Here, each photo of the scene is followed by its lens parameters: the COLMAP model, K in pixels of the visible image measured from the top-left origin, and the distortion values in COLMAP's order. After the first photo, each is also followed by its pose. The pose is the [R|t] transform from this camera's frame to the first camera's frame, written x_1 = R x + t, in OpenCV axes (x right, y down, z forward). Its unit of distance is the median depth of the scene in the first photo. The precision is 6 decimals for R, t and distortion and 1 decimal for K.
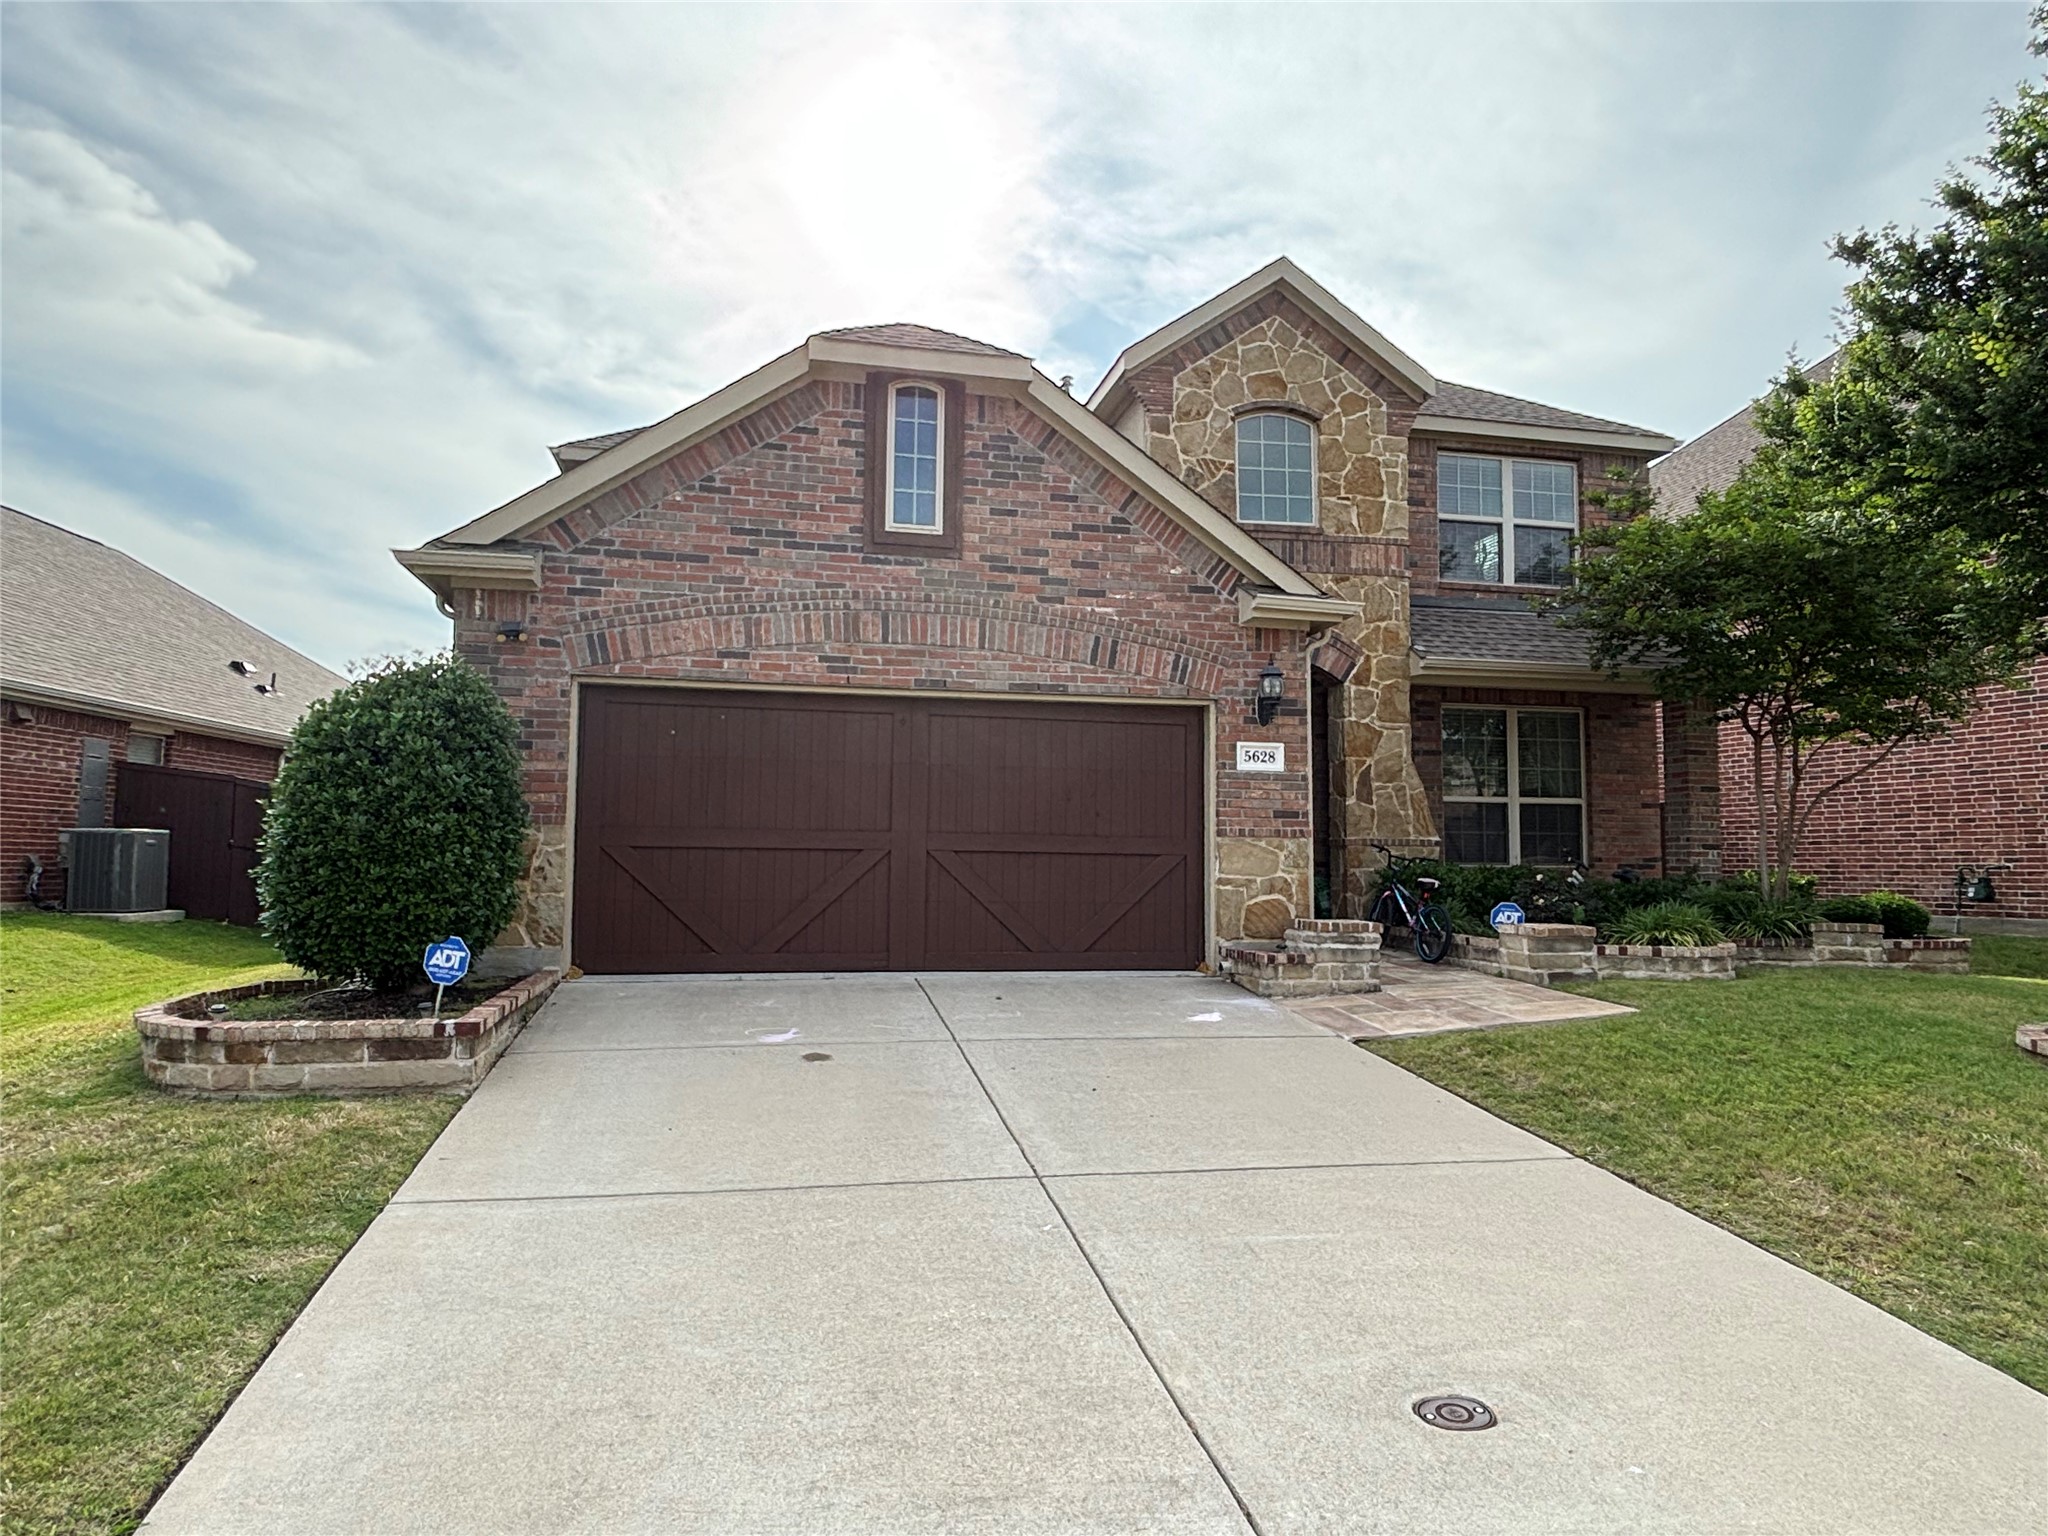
lens RADIAL K [[1260.8, 0, 1010.0], [0, 1260.8, 768.4], [0, 0, 1]] dist [-0.000997, -0.012976]
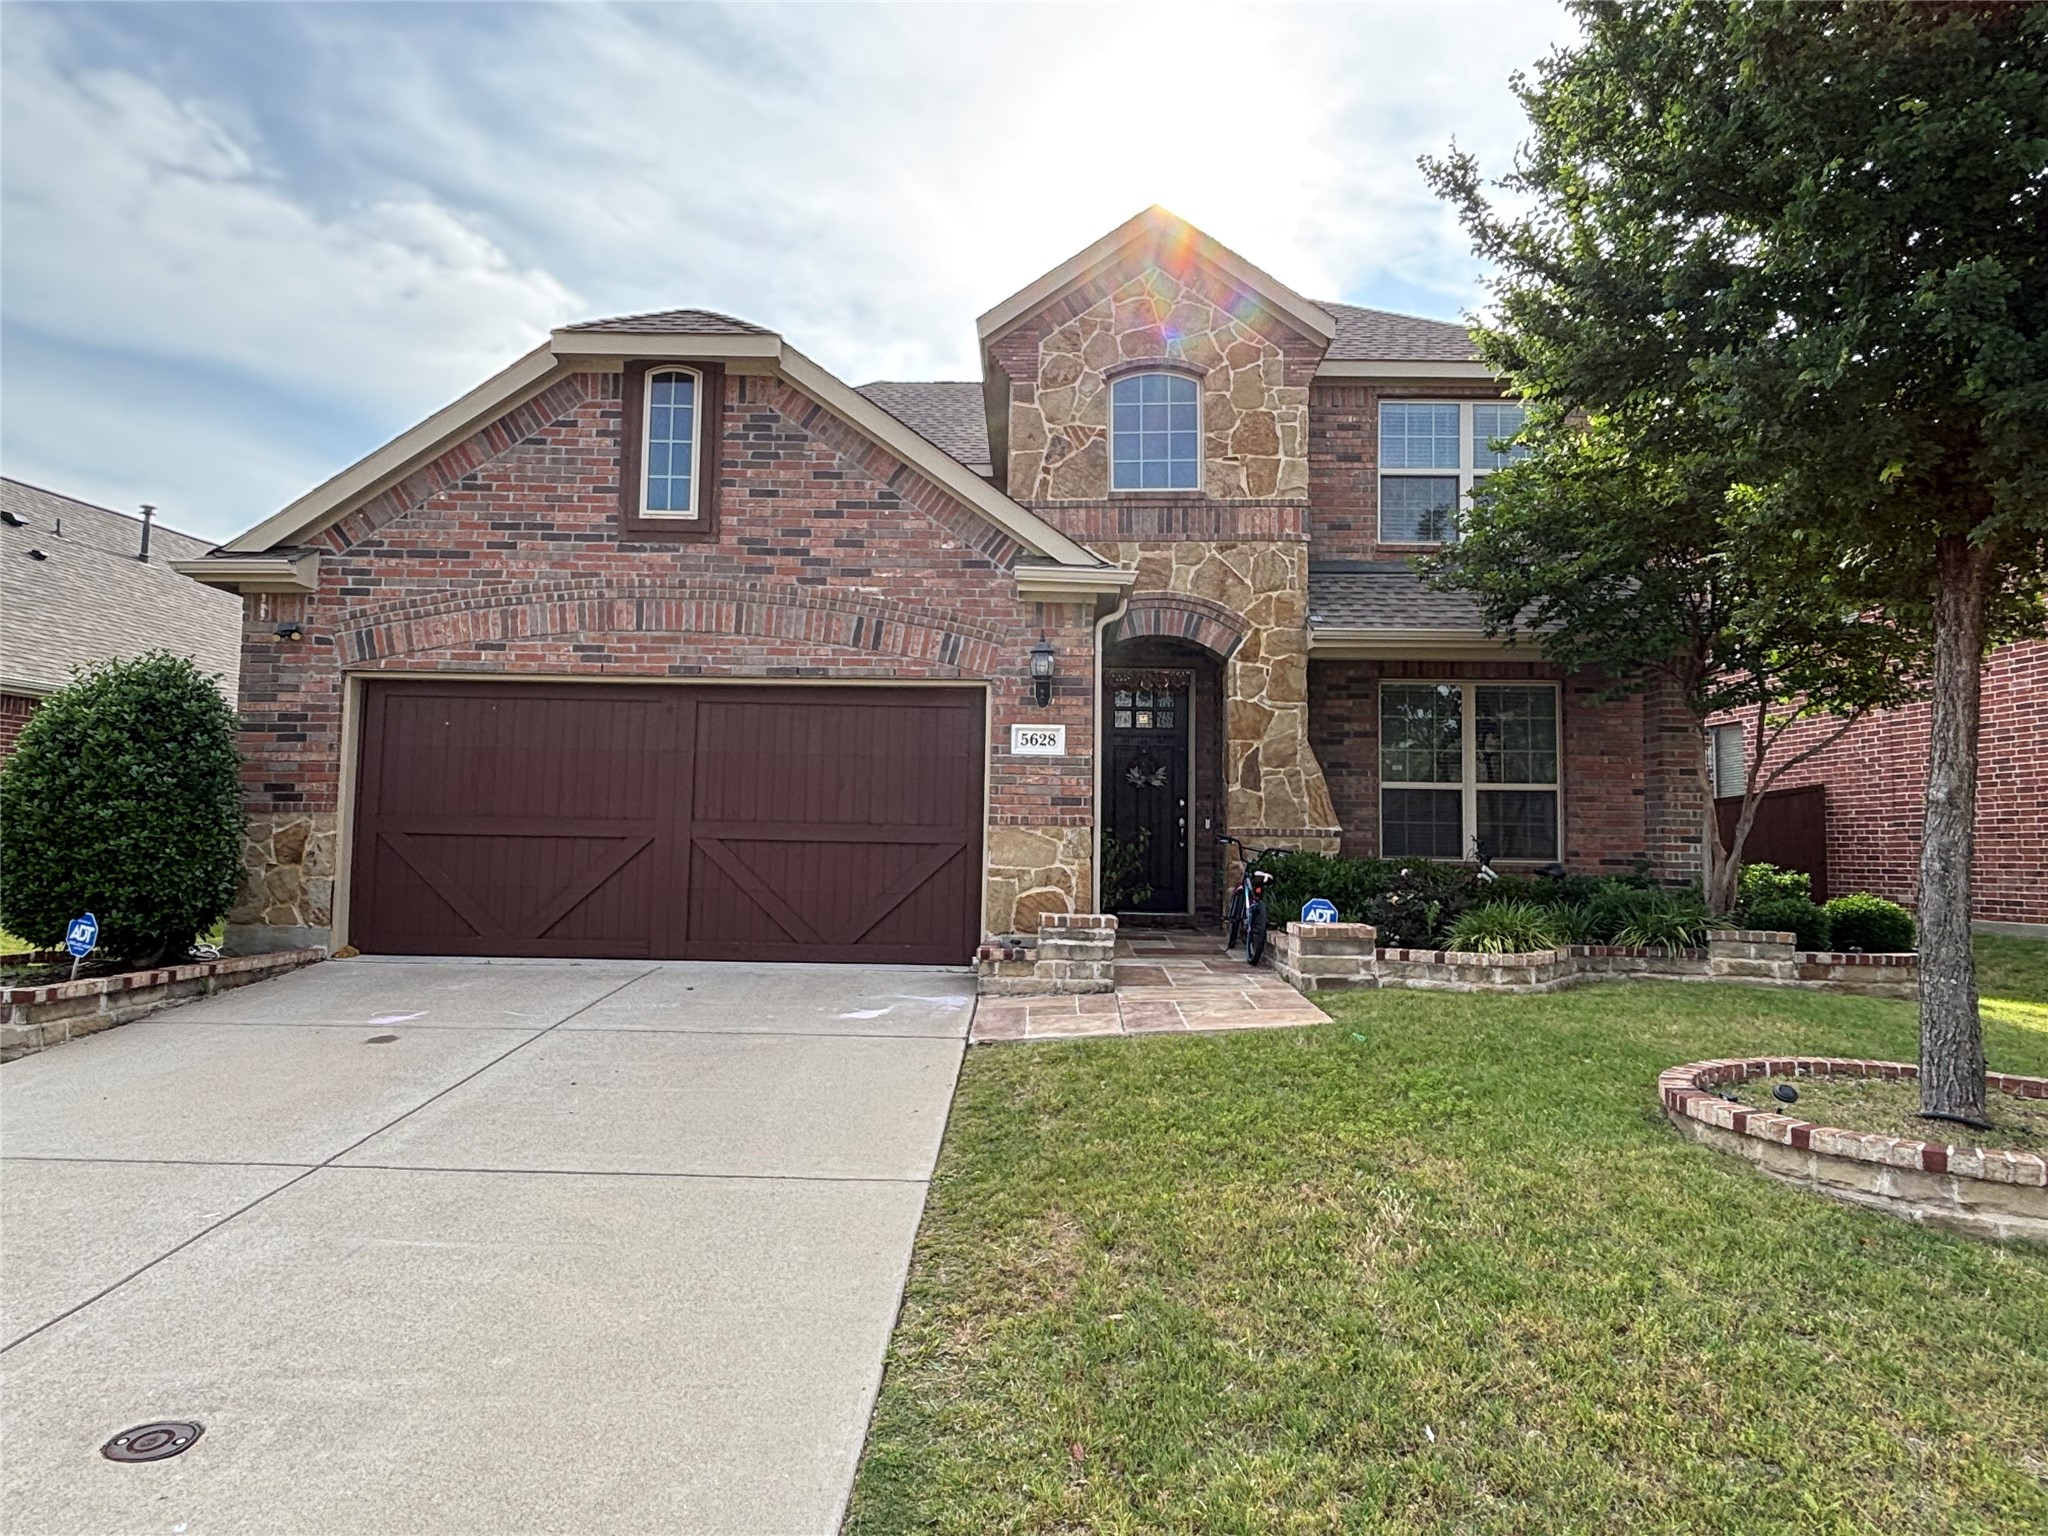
lens RADIAL K [[1260.8, 0, 1028.8], [0, 1260.8, 774.2], [0, 0, 1]] dist [-0.000997, -0.012976]
pose [[0.975778, -0.006435, -0.218670, 0.408092], [0.008926, 0.999906, 0.010405, 0.006601], [0.218583, -0.012105, 0.975743, 0.085559]]
